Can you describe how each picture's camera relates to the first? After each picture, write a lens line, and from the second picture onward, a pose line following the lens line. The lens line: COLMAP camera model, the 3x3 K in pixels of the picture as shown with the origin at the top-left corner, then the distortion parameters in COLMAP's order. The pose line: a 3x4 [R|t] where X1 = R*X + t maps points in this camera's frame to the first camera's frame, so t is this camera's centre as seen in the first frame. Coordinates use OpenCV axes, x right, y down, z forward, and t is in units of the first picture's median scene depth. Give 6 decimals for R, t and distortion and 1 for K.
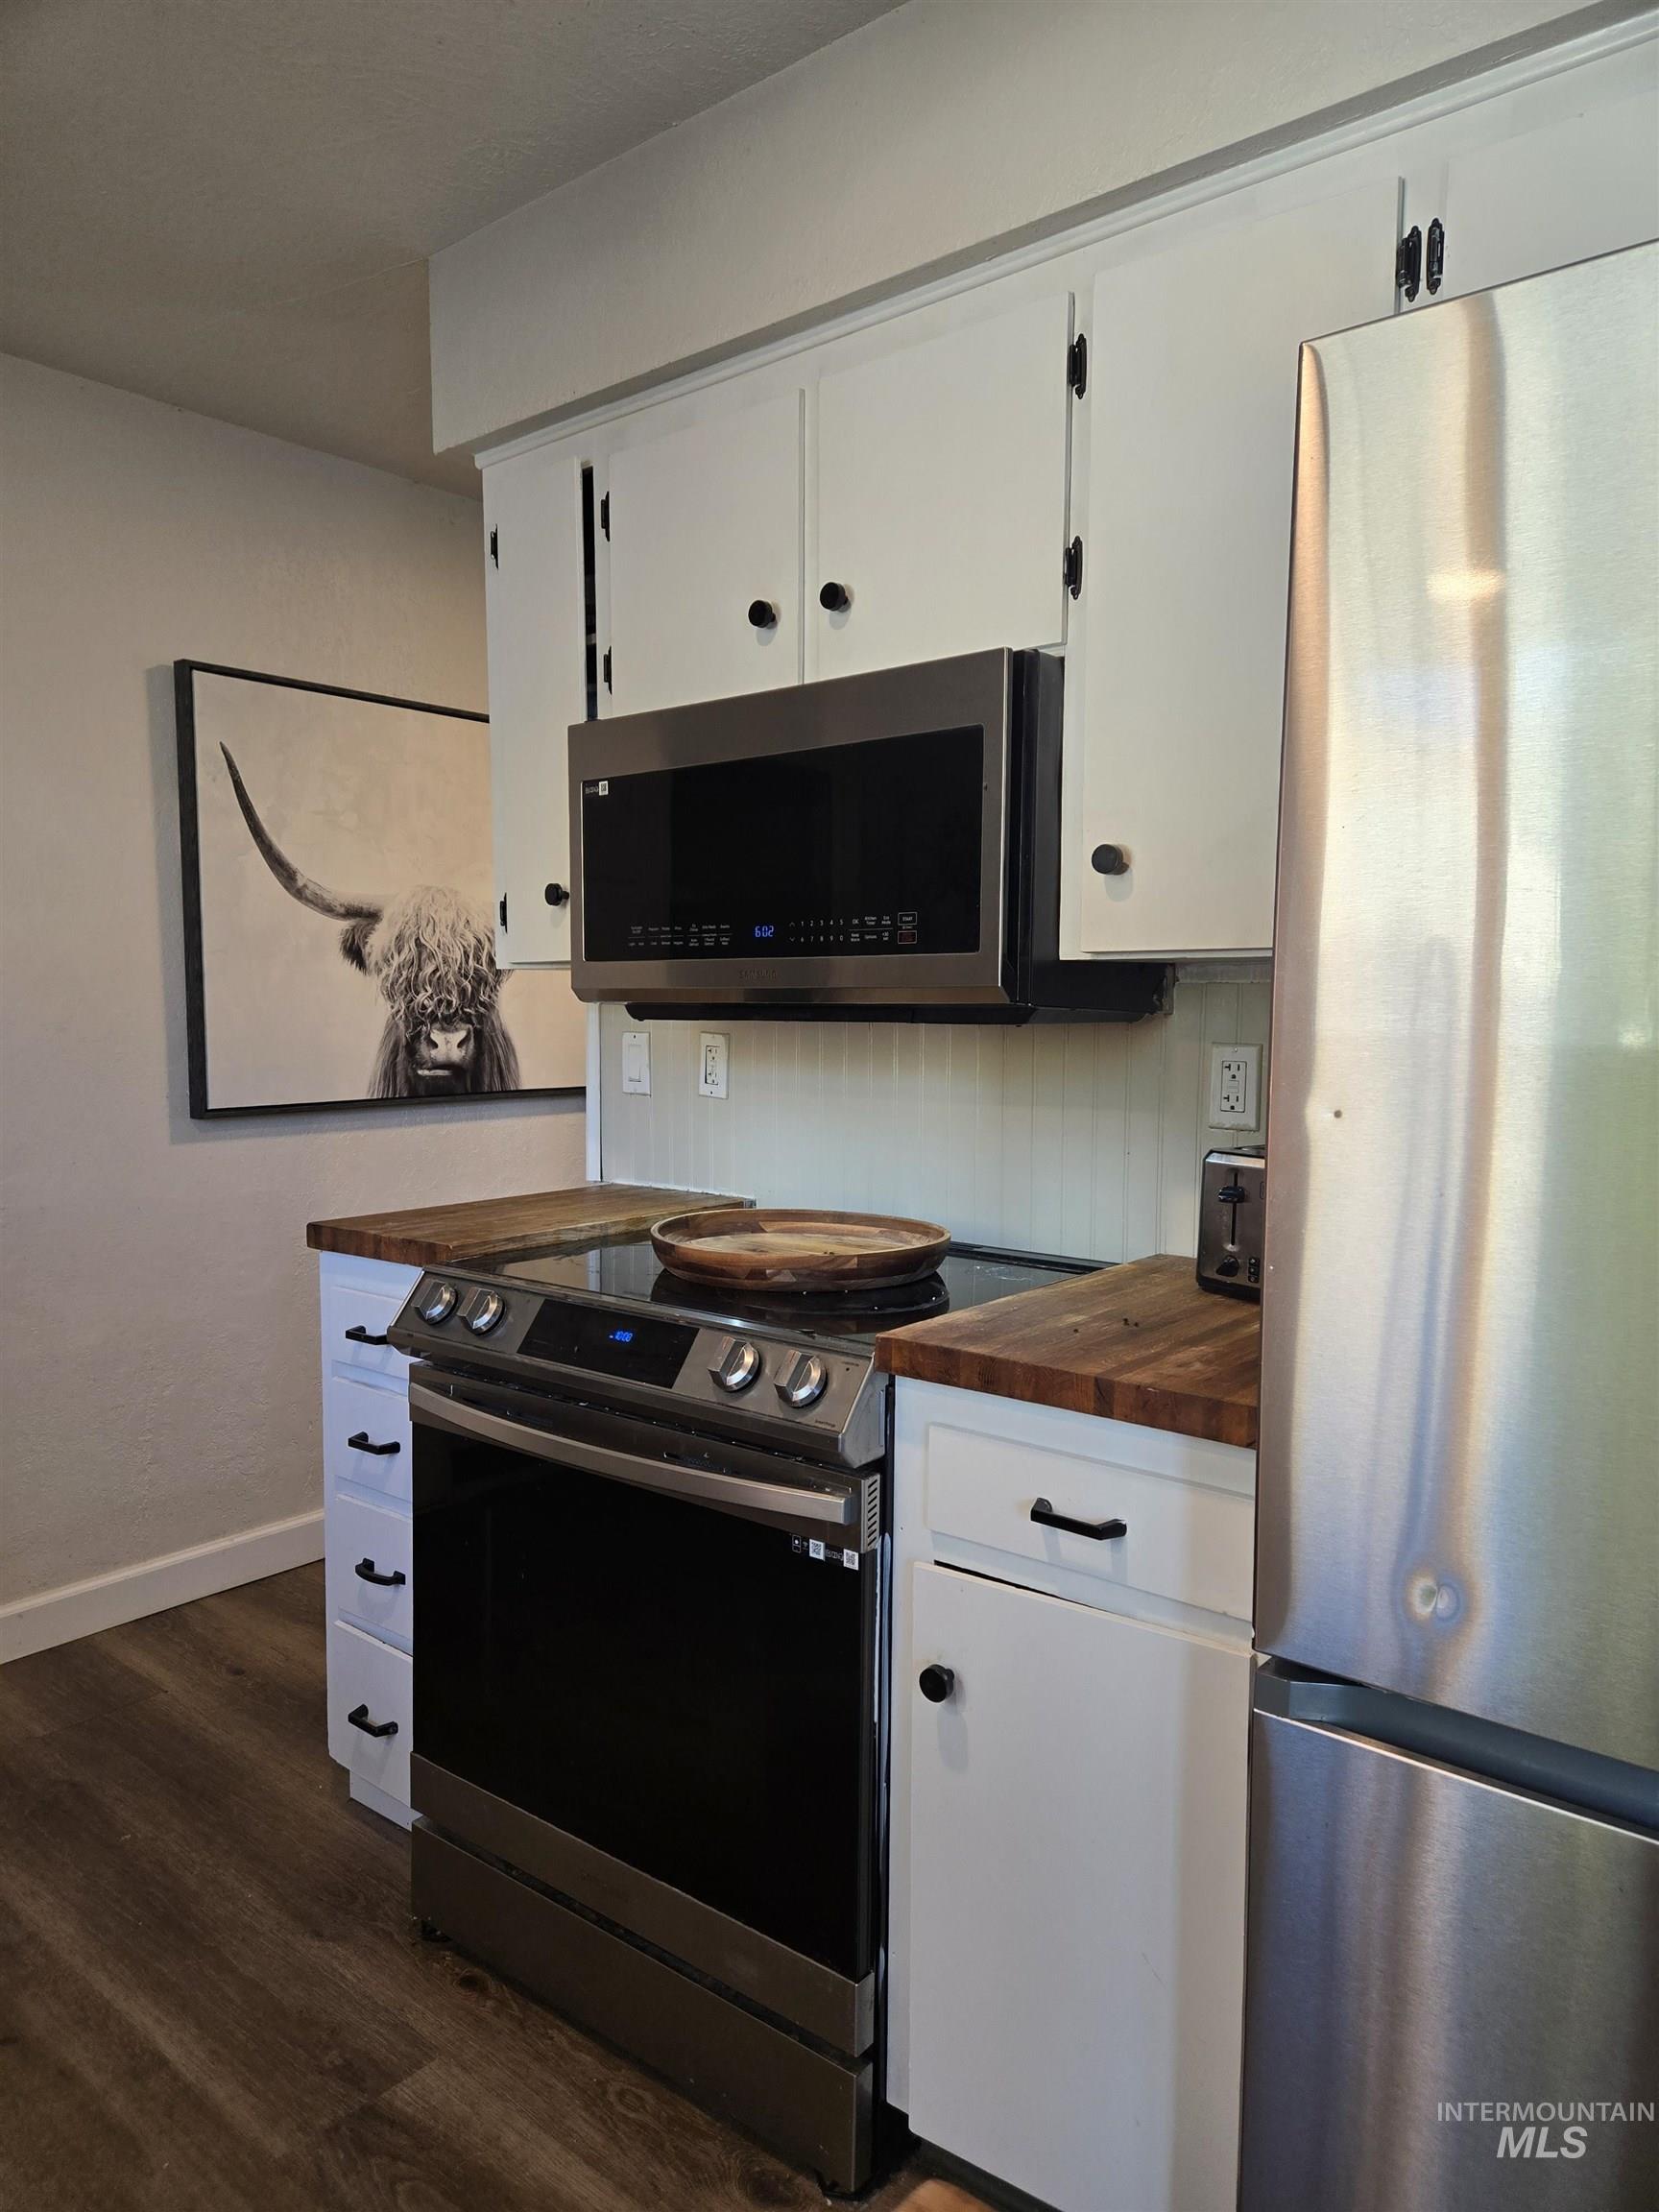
lens RADIAL K [[1472.8, 0, 793.9], [0, 1472.8, 1127.3], [0, 0, 1]] dist [0.079920, -0.070420]
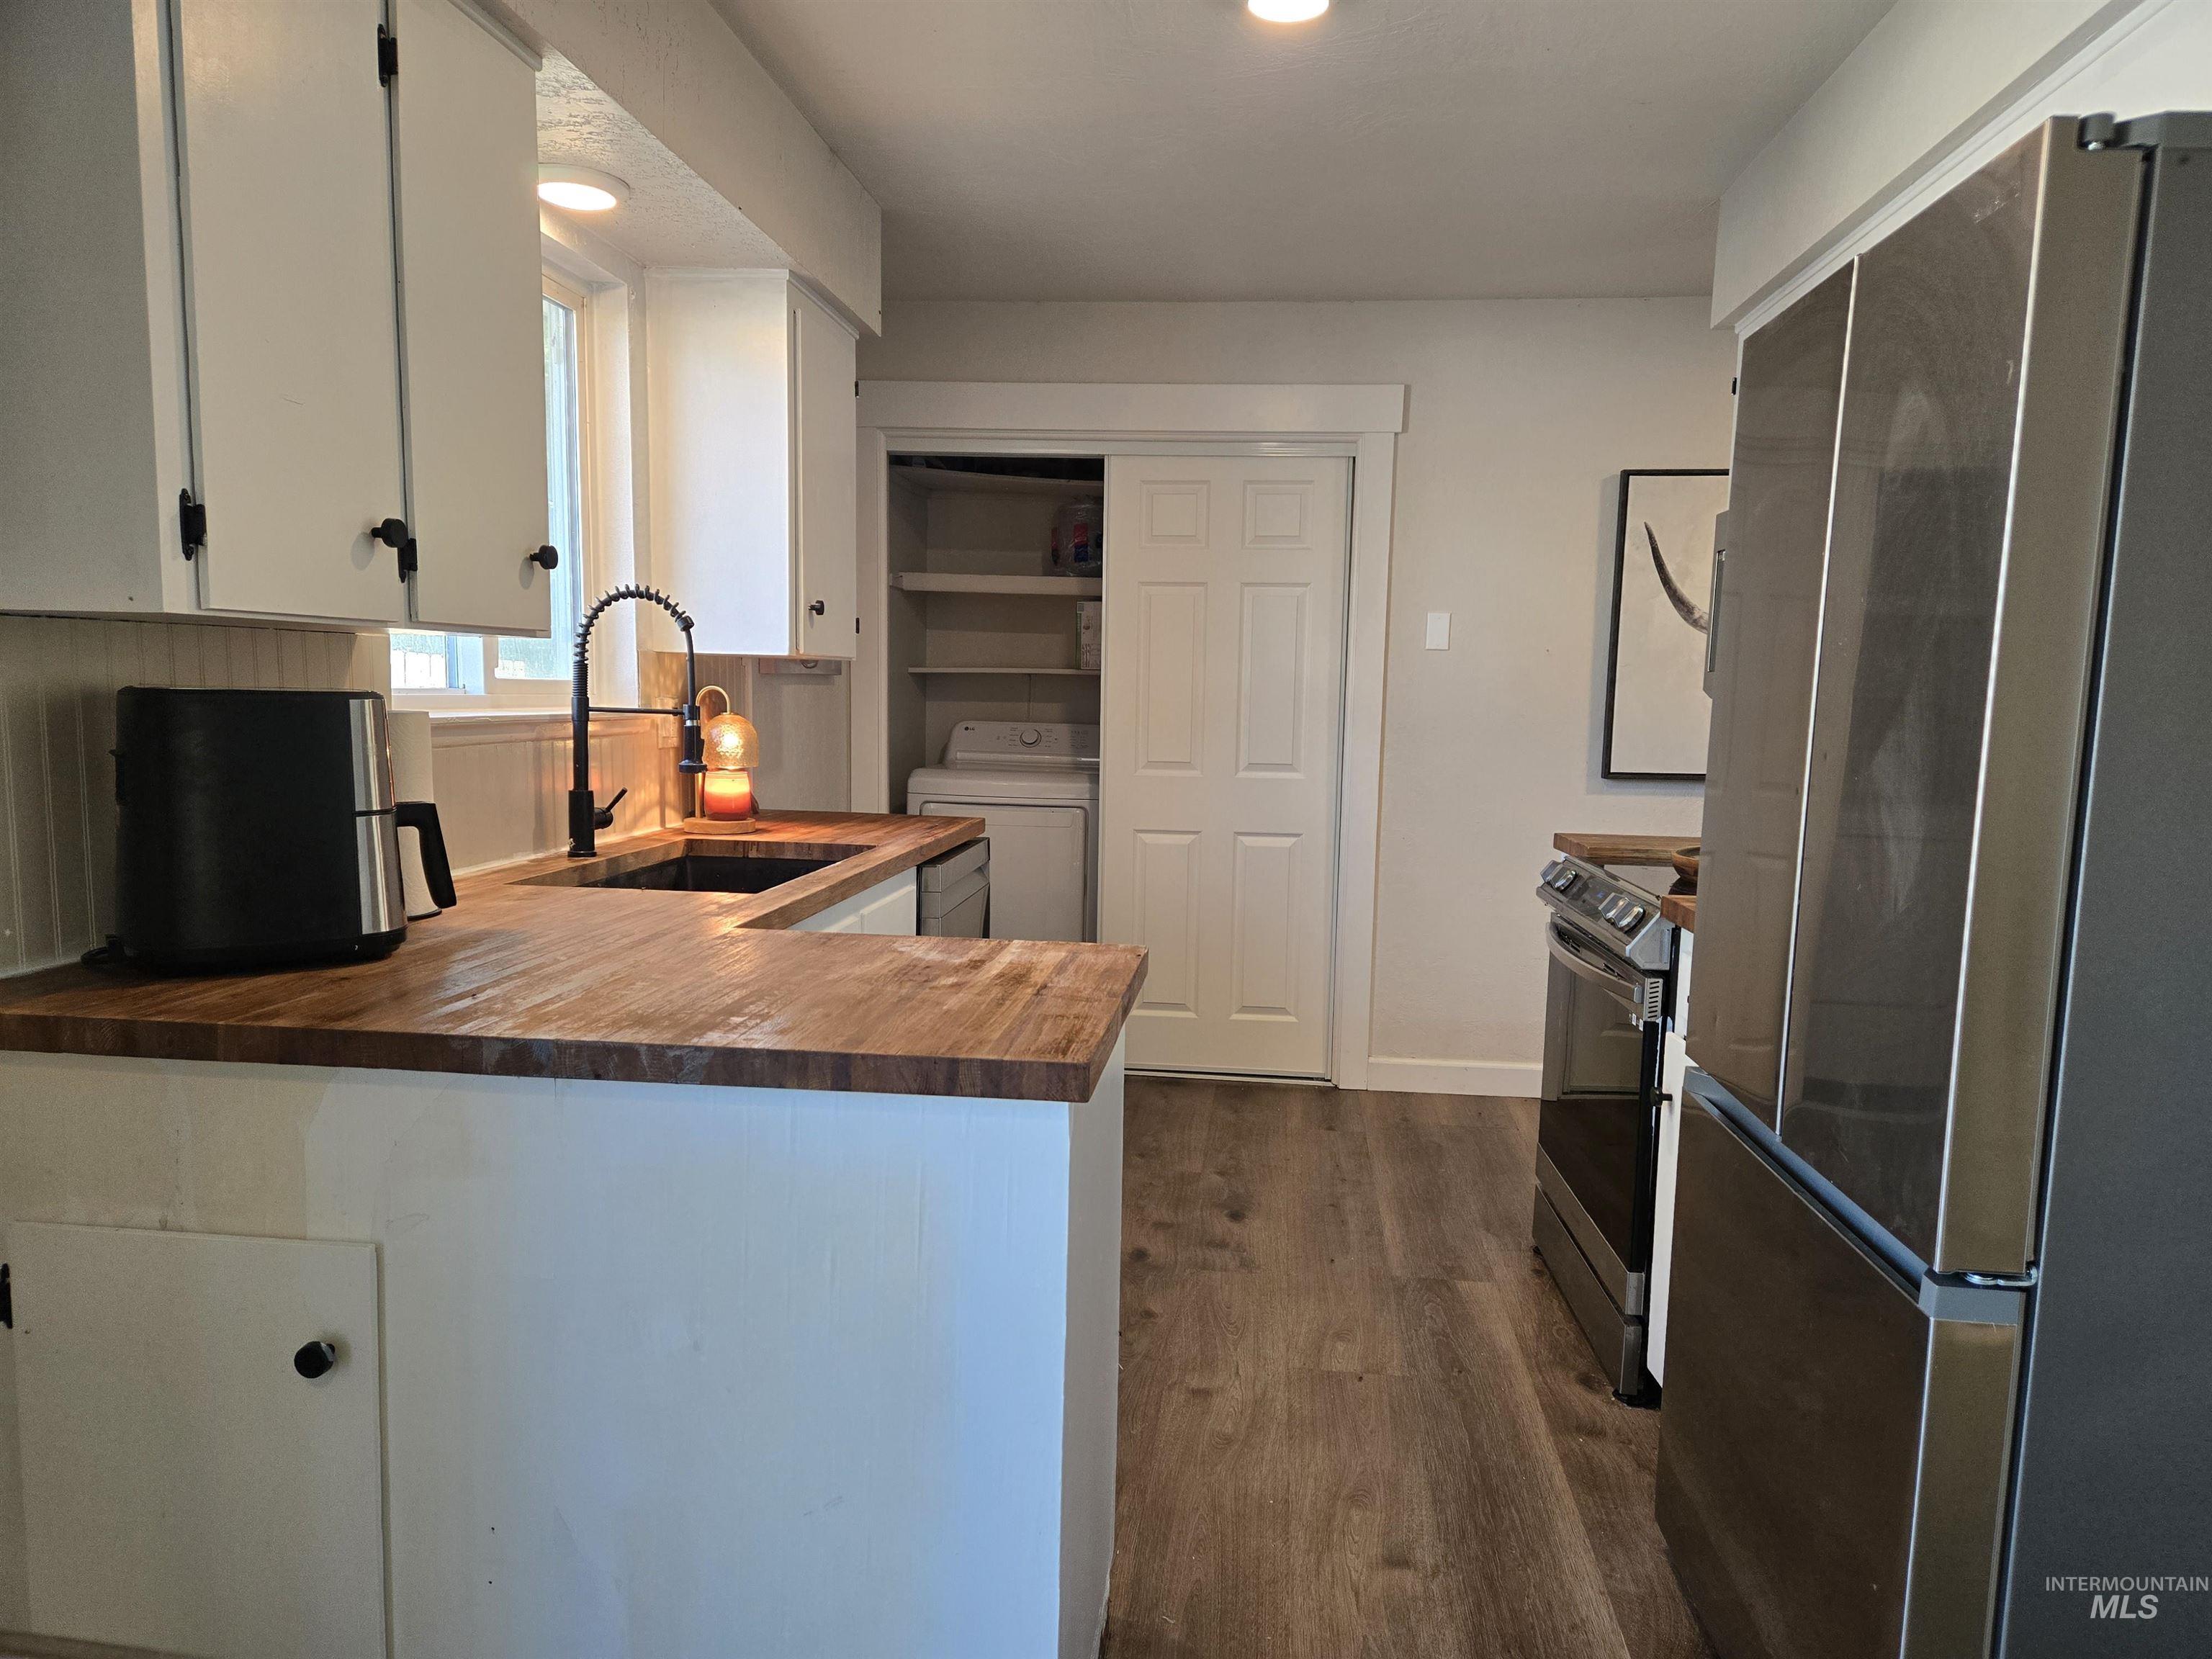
lens RADIAL K [[1472.8, 0, 1127.5], [0, 1472.8, 855.4], [0, 0, 1]] dist [0.079920, -0.070420]
pose [[0.574424, 0.105473, -0.811734, 0.487785], [-0.093962, 0.993605, 0.062613, 0.020733], [0.813147, 0.040306, 0.580661, -0.221728]]
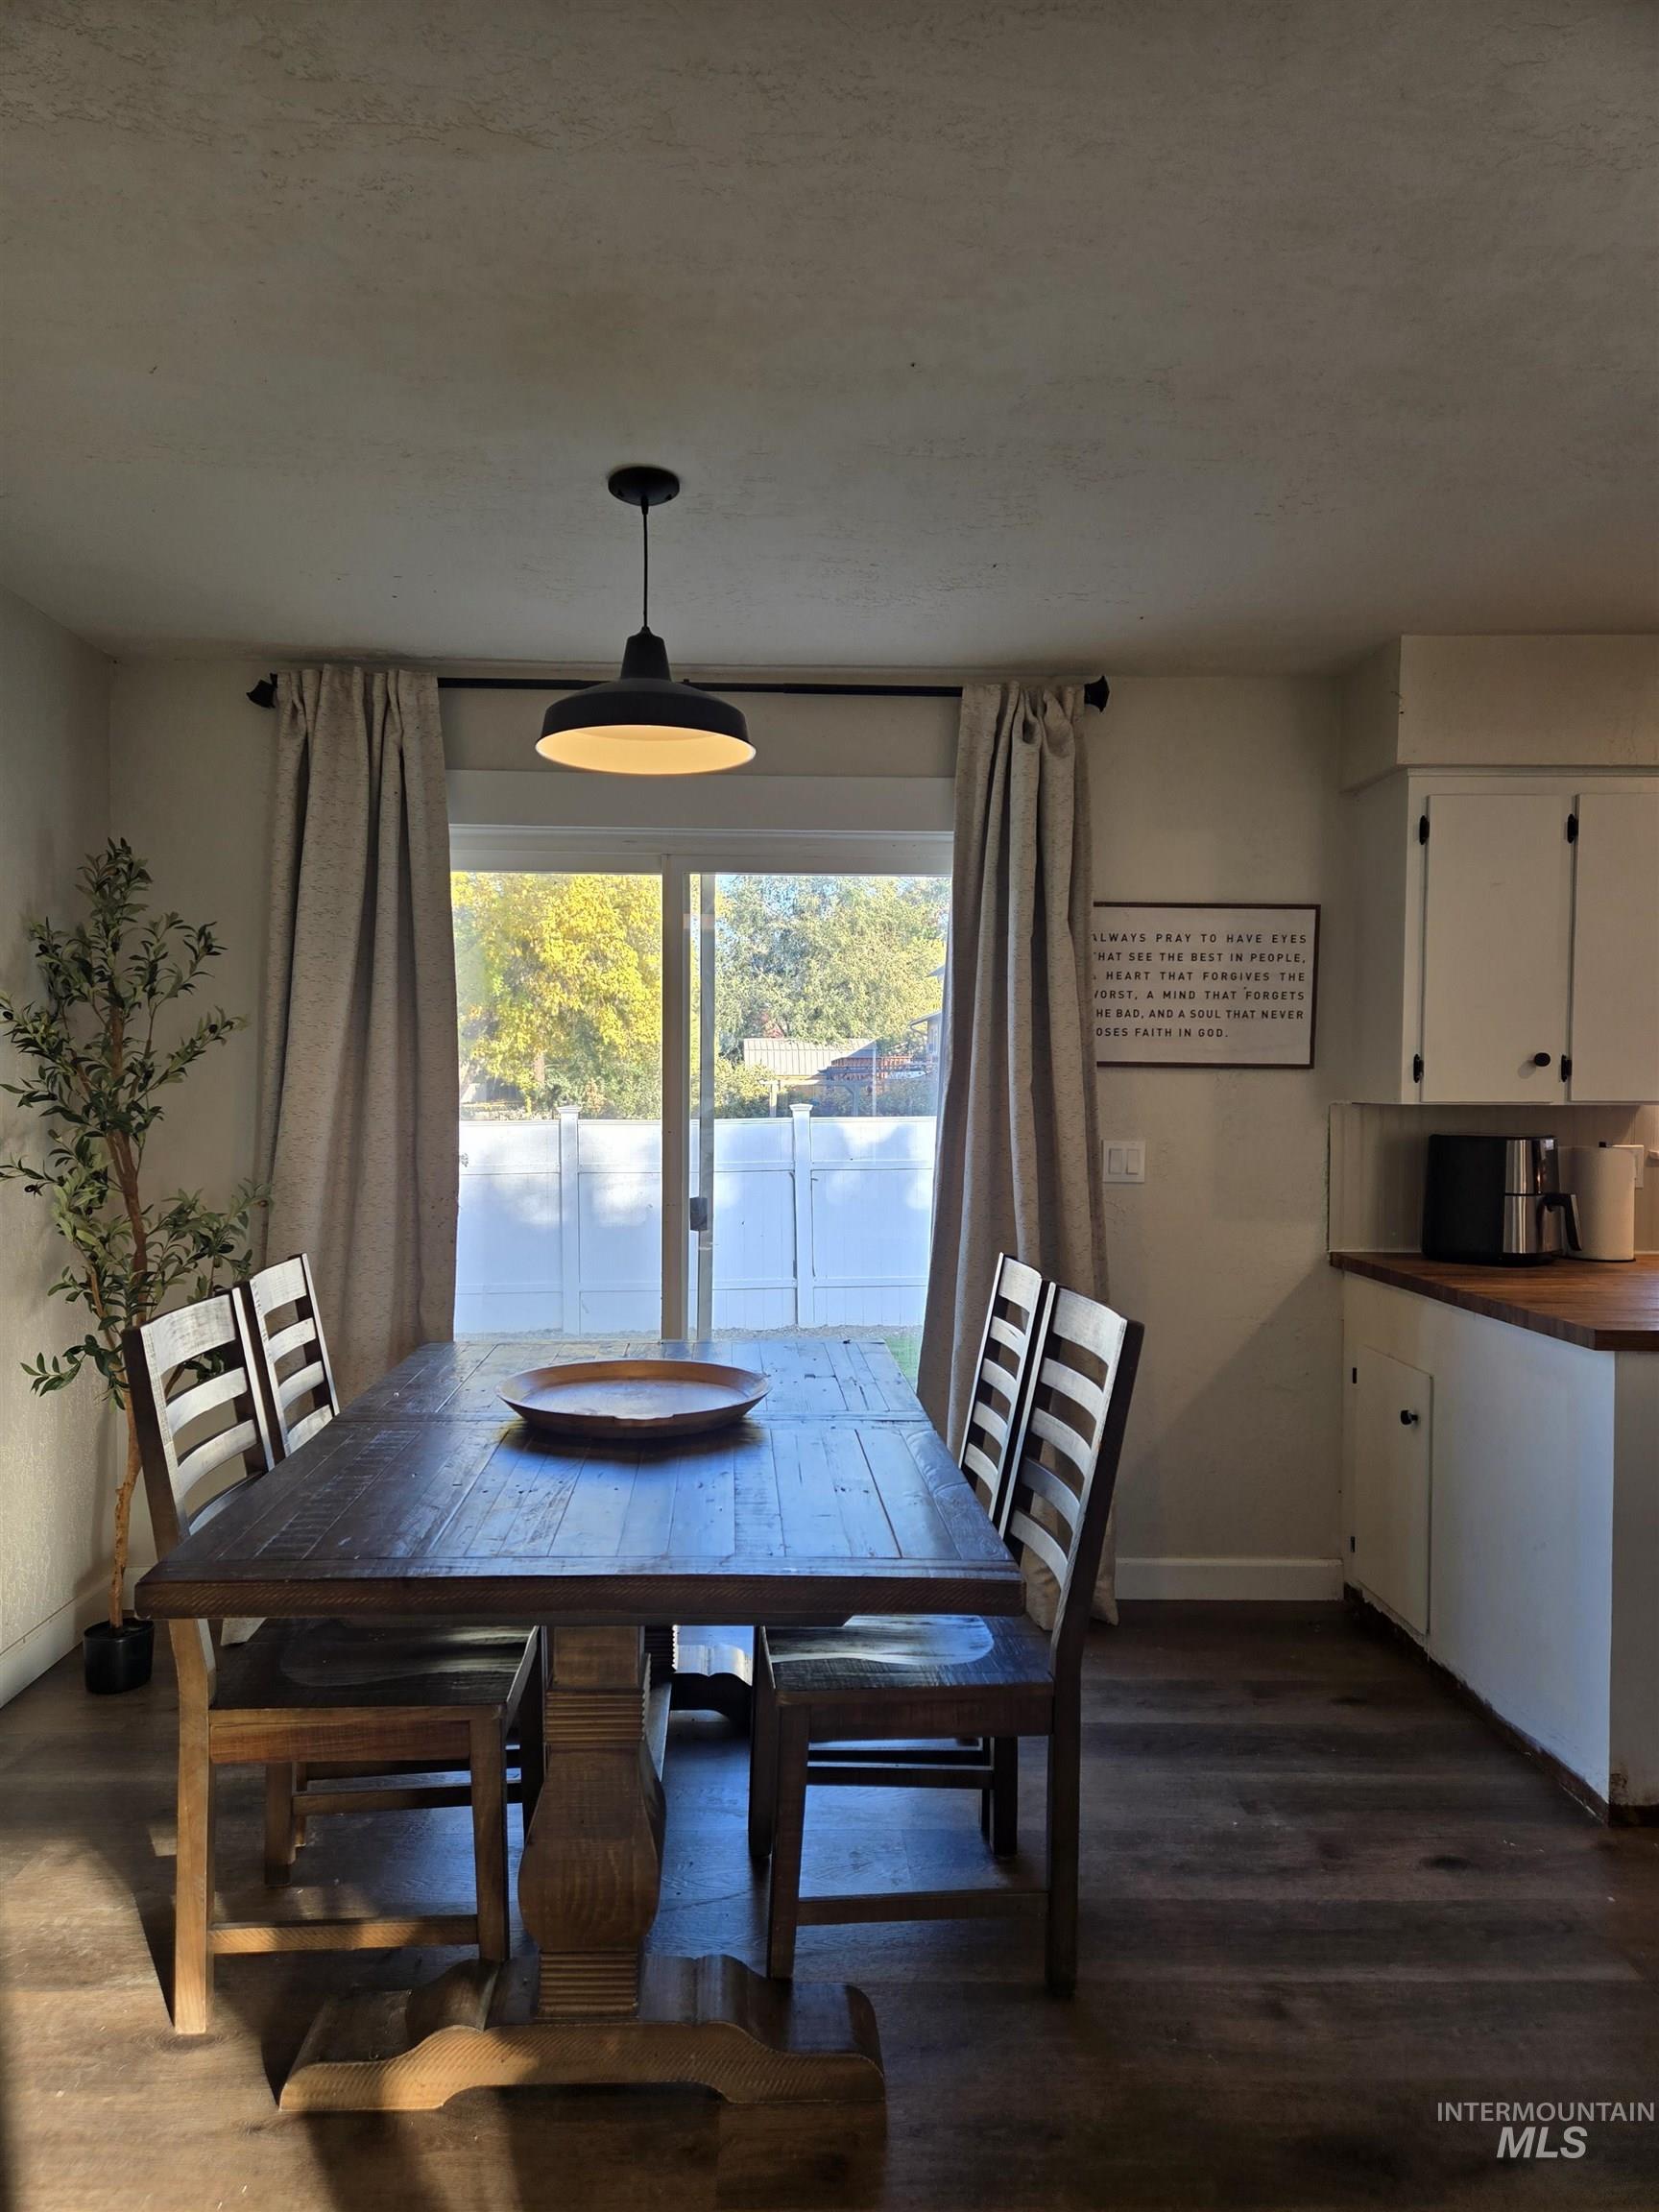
lens RADIAL K [[1472.8, 0, 793.9], [0, 1472.8, 1127.3], [0, 0, 1]] dist [0.079920, -0.070420]
pose [[-0.737938, 0.015949, -0.674680, 1.012224], [-0.066116, 0.993203, 0.095793, -0.052392], [0.671622, 0.115296, -0.731868, 0.291358]]
